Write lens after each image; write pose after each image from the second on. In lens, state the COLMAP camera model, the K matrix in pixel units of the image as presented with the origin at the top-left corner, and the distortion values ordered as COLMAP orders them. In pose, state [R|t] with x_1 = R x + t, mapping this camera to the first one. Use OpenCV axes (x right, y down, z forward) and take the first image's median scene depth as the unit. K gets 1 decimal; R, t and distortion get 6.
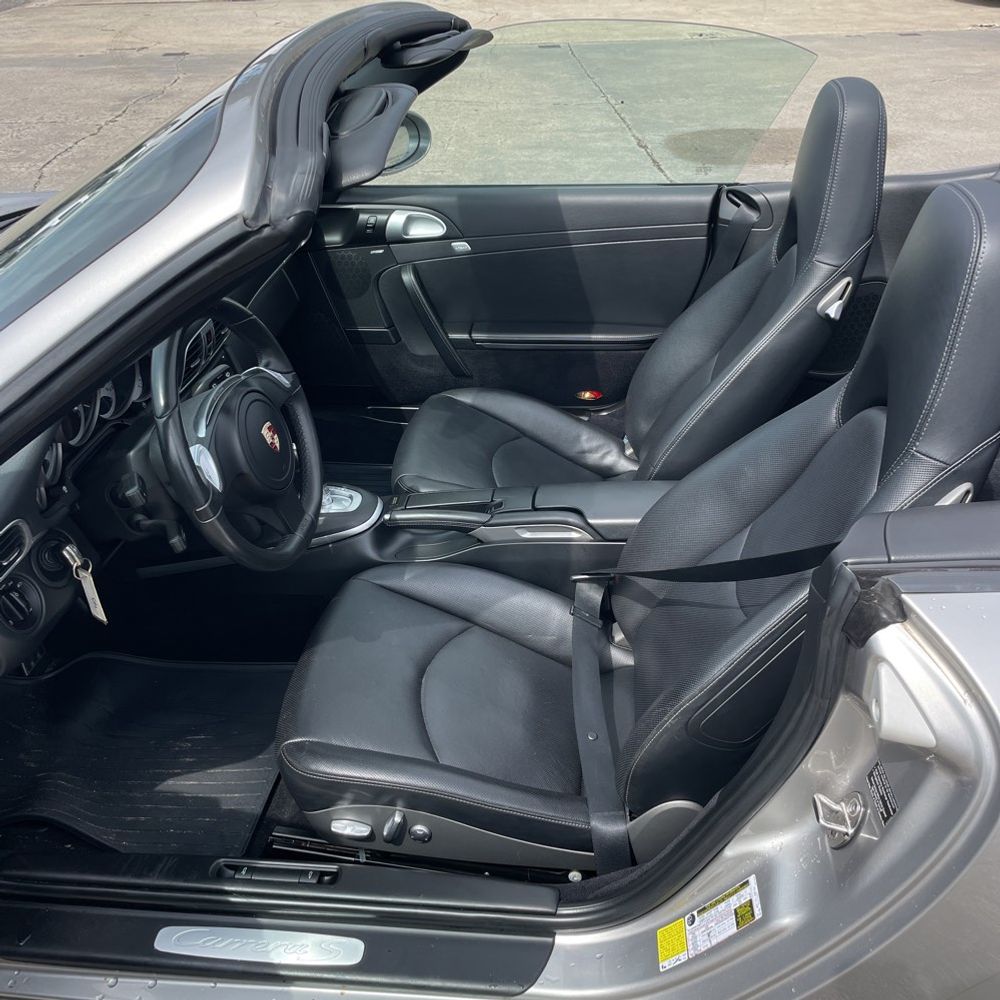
lens RADIAL K [[969.8, 0, 500.0], [0, 969.8, 500.0], [0, 0, 1]] dist [0.005842, 0.001341]
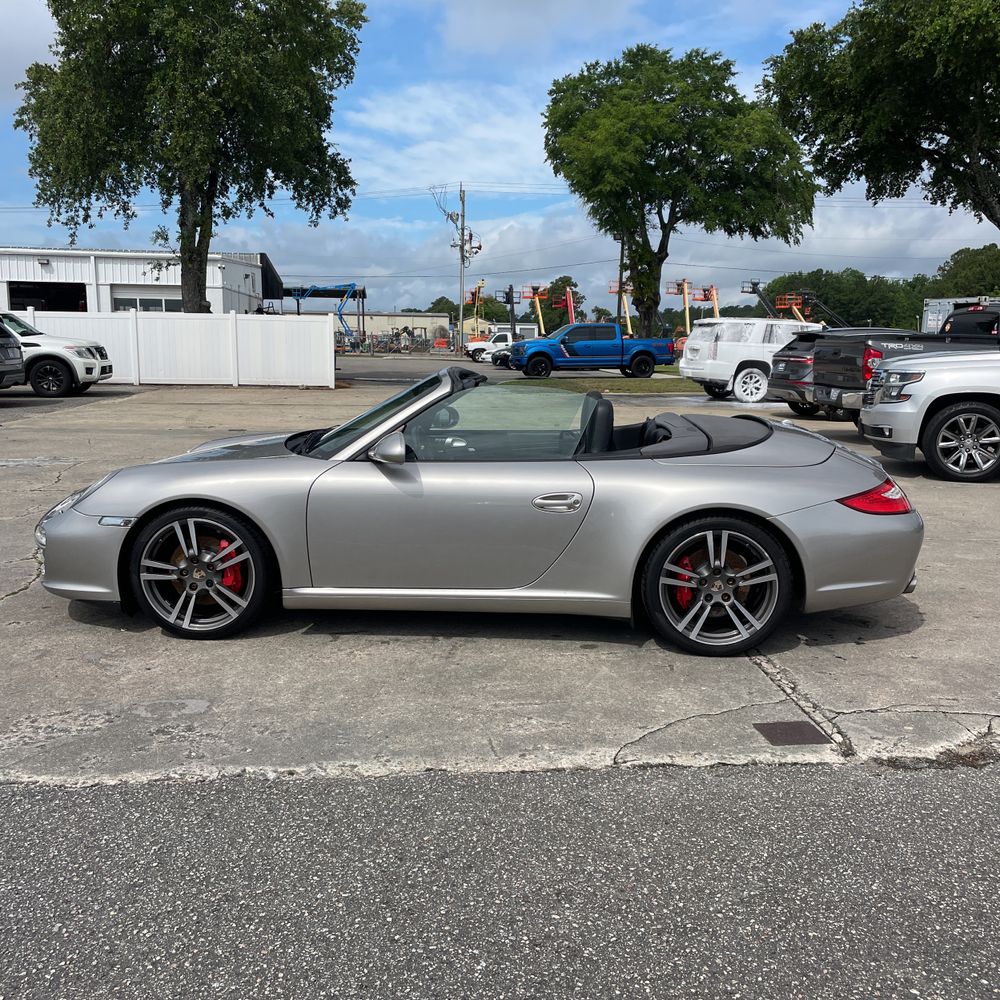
lens RADIAL K [[1039.7, 0, 500.0], [0, 1039.7, 500.0], [0, 0, 1]] dist [0.129257, -0.232916]
pose [[0.998042, 0.022601, 0.058314, -0.032895], [0.002553, 0.916915, -0.399075, 0.268358], [-0.062488, 0.398443, 0.915062, -0.423664]]
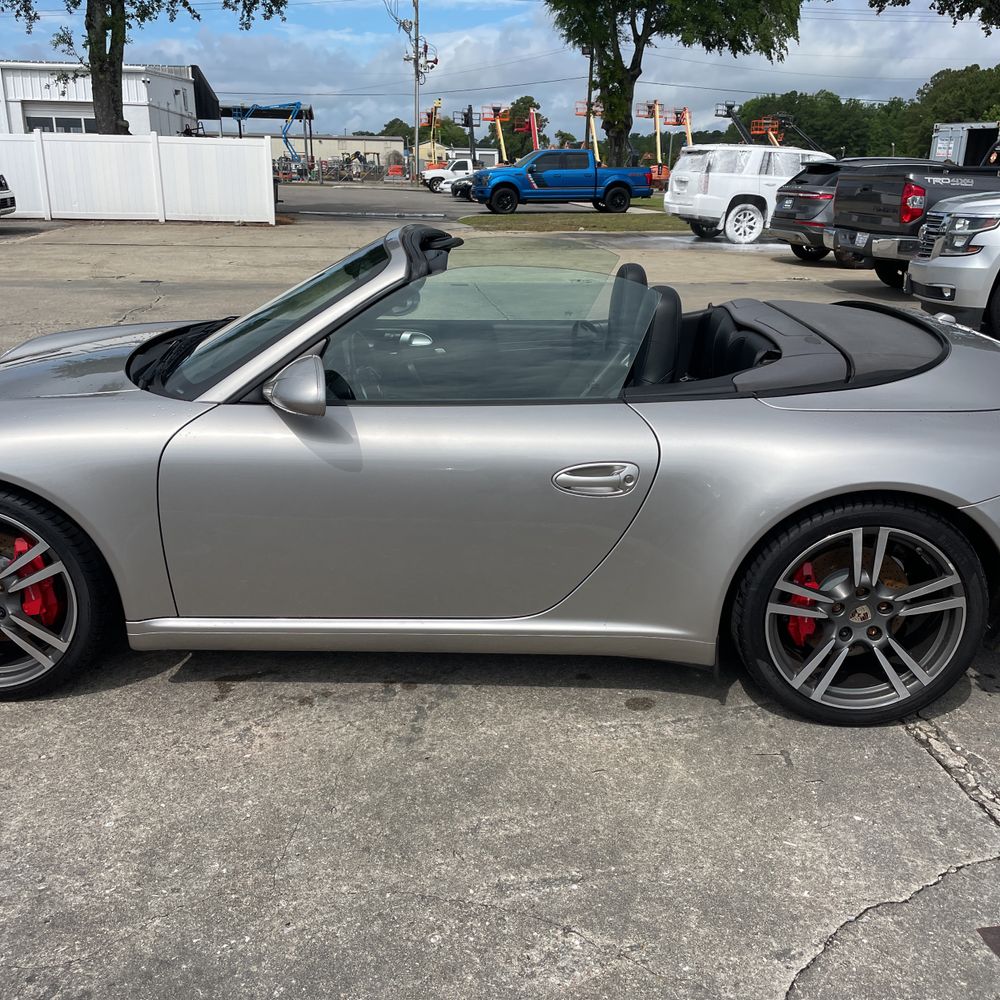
lens RADIAL K [[1003.6, 0, 500.0], [0, 1003.6, 500.0], [0, 0, 1]] dist [0.073329, -0.091166]
pose [[0.994786, 0.003661, 0.101919, -0.030670], [0.021098, 0.970349, -0.240785, 0.120660], [-0.099779, 0.241680, 0.965212, -0.199320]]
